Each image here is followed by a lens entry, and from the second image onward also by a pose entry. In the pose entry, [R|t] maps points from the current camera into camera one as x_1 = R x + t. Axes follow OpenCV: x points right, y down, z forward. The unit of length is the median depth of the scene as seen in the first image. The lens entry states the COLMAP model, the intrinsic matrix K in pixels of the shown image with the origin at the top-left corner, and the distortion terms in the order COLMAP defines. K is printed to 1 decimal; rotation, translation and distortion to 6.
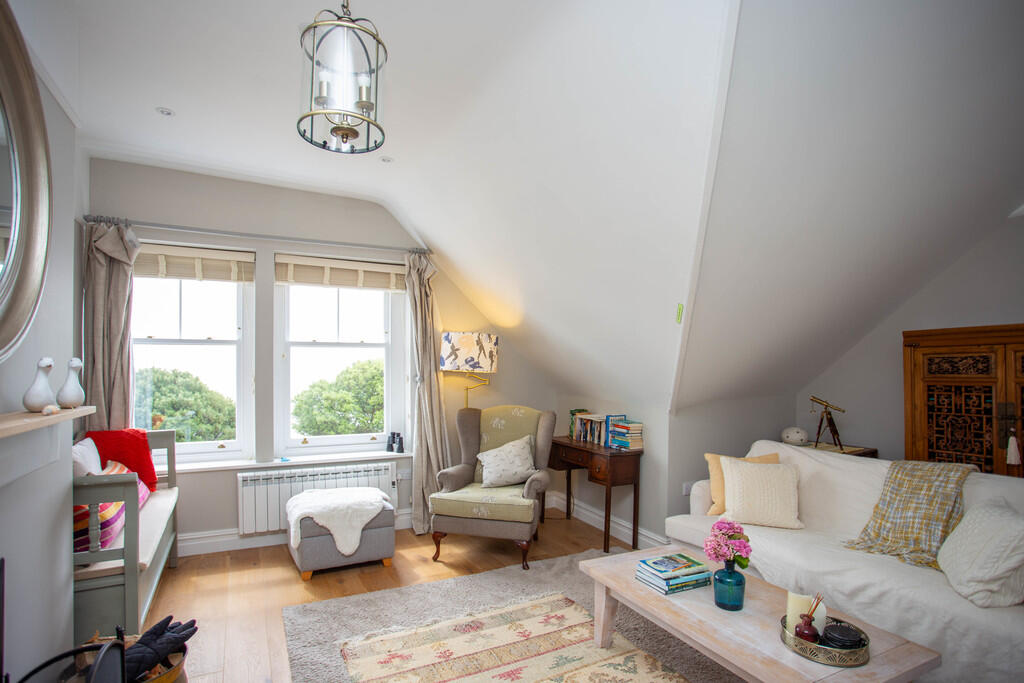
lens RADIAL K [[520.8, 0, 502.1], [0, 520.8, 370.9], [0, 0, 1]] dist [-0.031611, 0.000230]
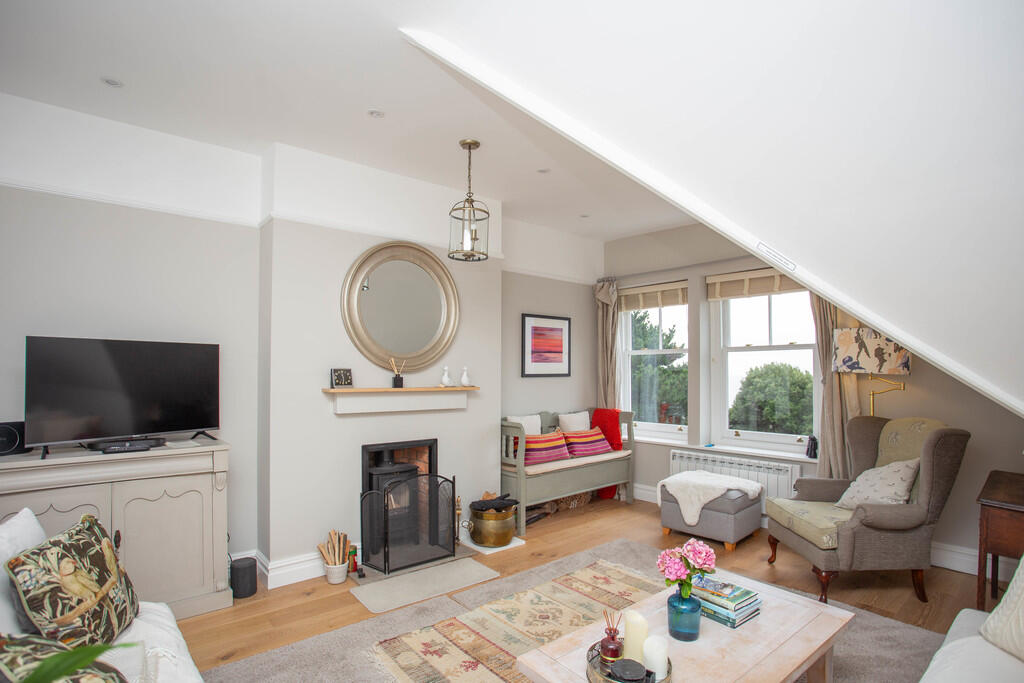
lens RADIAL K [[520.8, 0, 502.1], [0, 520.8, 370.9], [0, 0, 1]] dist [-0.031611, 0.000230]
pose [[0.228718, -0.003654, -0.973486, 0.648610], [-0.000626, 0.999992, -0.003901, 0.001110], [0.973493, 0.001501, 0.228714, 0.246929]]
